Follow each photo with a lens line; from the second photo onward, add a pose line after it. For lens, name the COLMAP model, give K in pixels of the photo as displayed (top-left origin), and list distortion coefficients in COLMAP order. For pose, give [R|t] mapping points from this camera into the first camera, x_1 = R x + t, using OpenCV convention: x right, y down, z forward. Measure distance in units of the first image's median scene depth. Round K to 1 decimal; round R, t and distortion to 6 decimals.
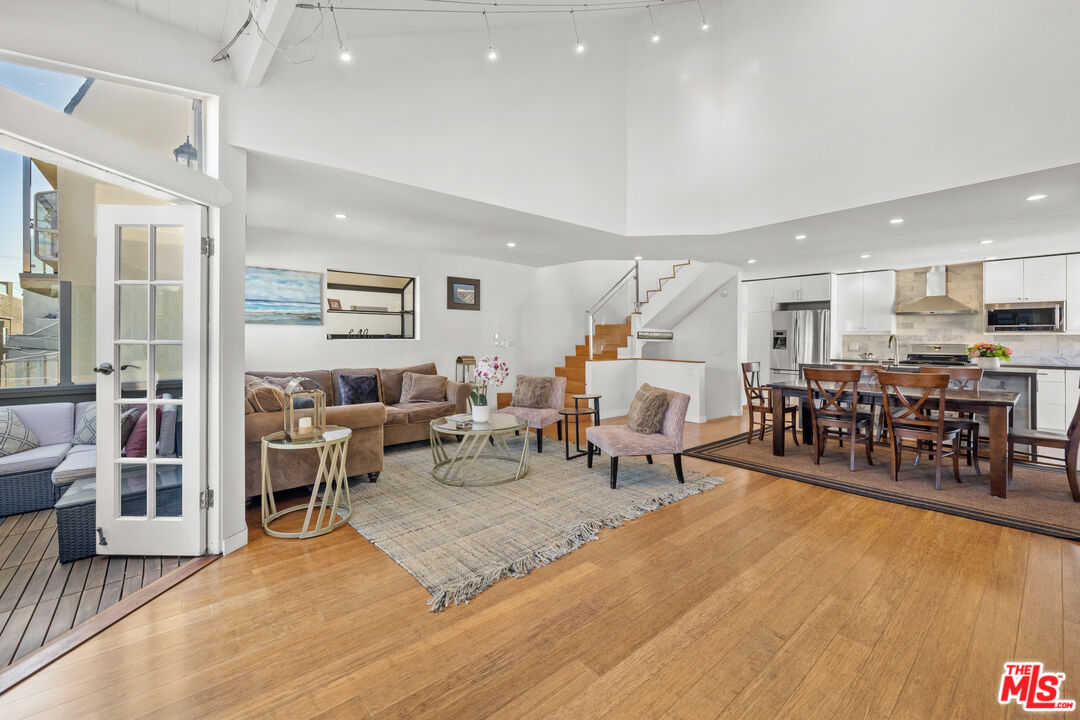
lens RADIAL K [[448.7, 0, 543.1], [0, 448.7, 342.0], [0, 0, 1]] dist [0.000851, 0.000171]
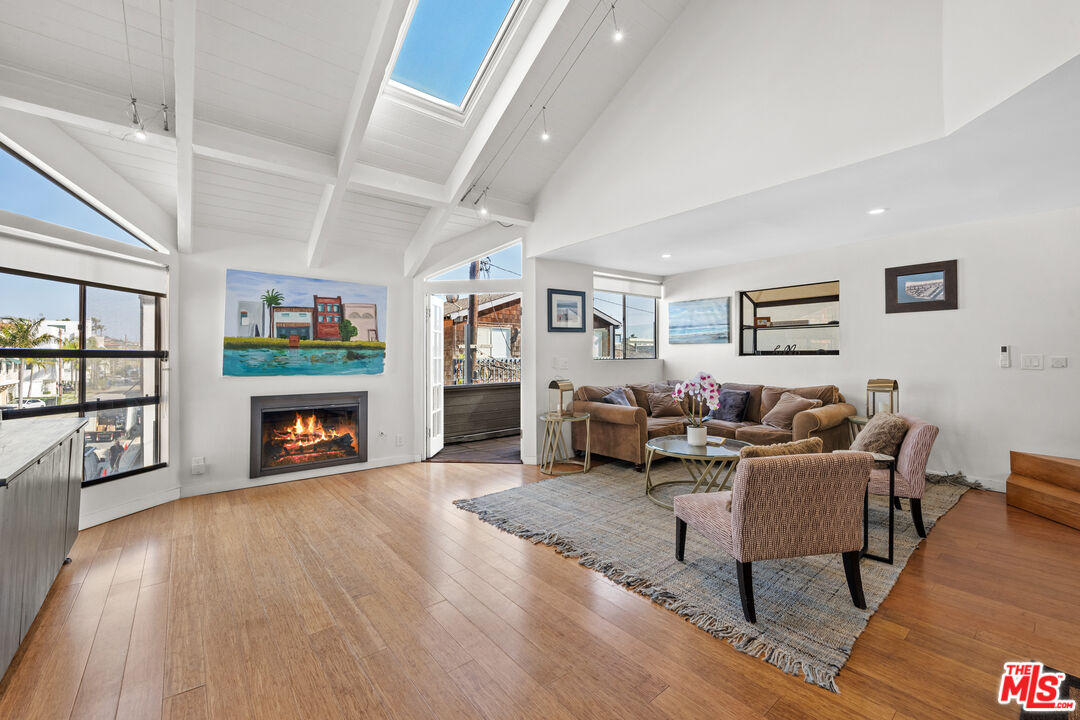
lens RADIAL K [[448.7, 0, 537.7], [0, 448.7, 355.9], [0, 0, 1]] dist [0.000851, 0.000171]
pose [[-0.043701, 0.001792, -0.999043, 0.543942], [-0.003081, 0.999993, 0.001928, -0.005304], [0.999040, 0.003162, -0.043695, 0.481216]]
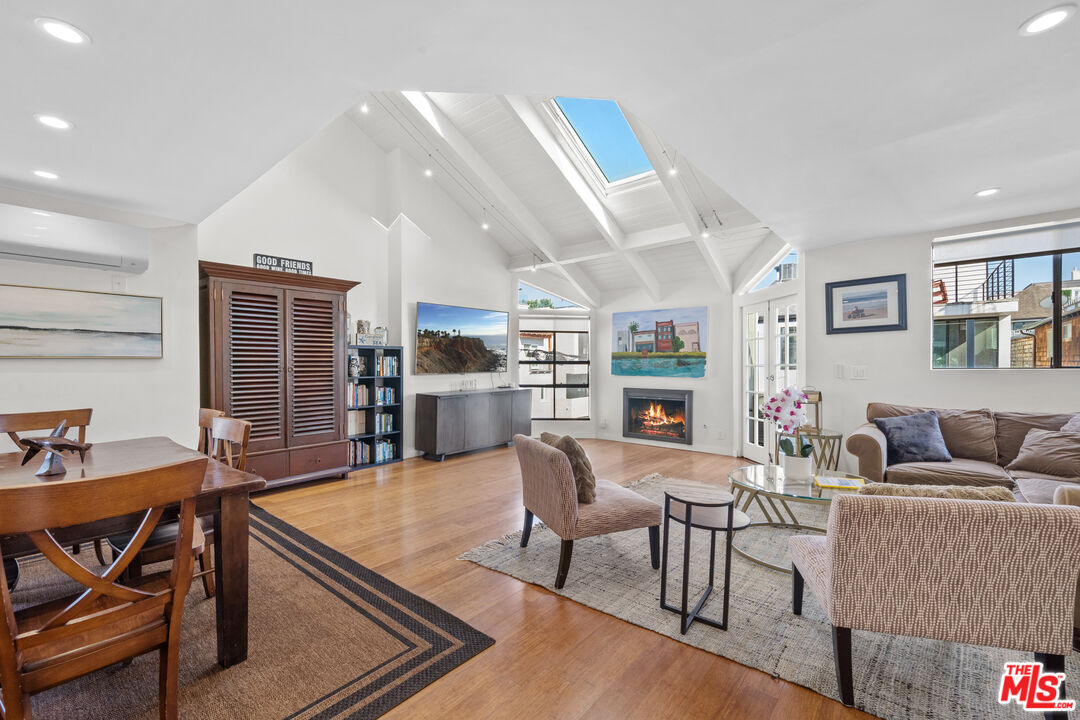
lens RADIAL K [[448.7, 0, 529.0], [0, 448.7, 363.7], [0, 0, 1]] dist [0.000851, 0.000171]
pose [[-0.989619, 0.005514, -0.143609, 0.264428], [0.005161, 0.999983, 0.002827, -0.006404], [0.143622, 0.002056, -0.989631, 1.125862]]
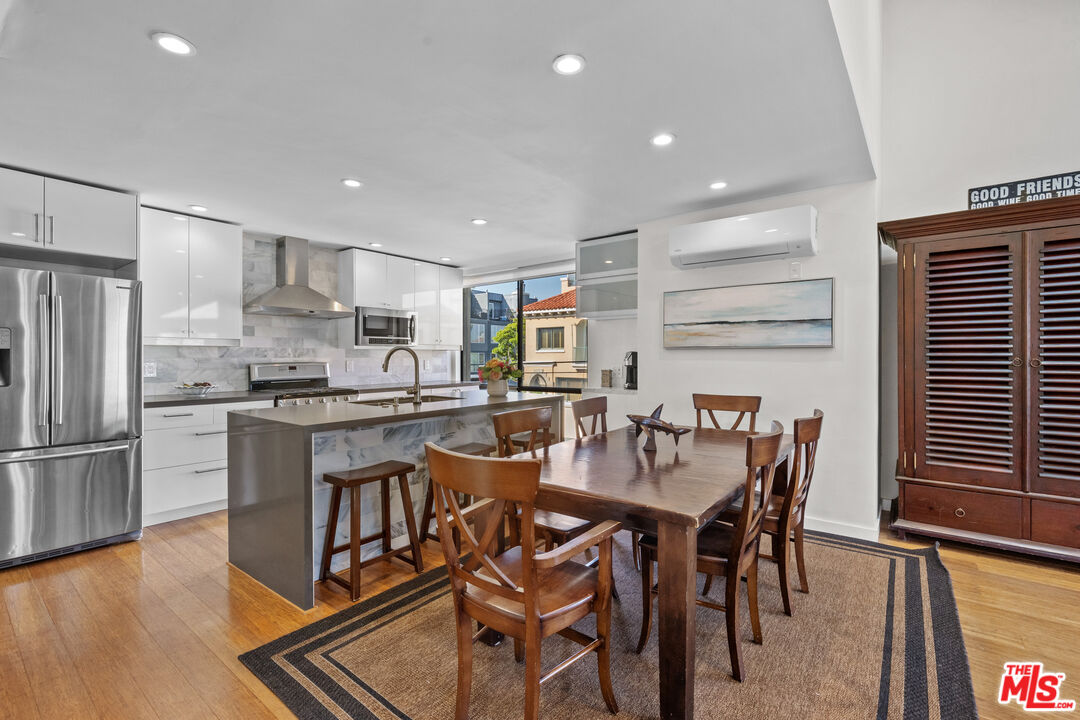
lens RADIAL K [[477.1, 0, 536.2], [0, 477.1, 357.2], [0, 0, 1]] dist [-0.008969, 0.000482]
pose [[-0.189274, -0.007228, 0.981898, 0.177716], [0.002315, 0.999967, 0.007807, -0.007833], [-0.981921, 0.003751, -0.189251, 0.893815]]
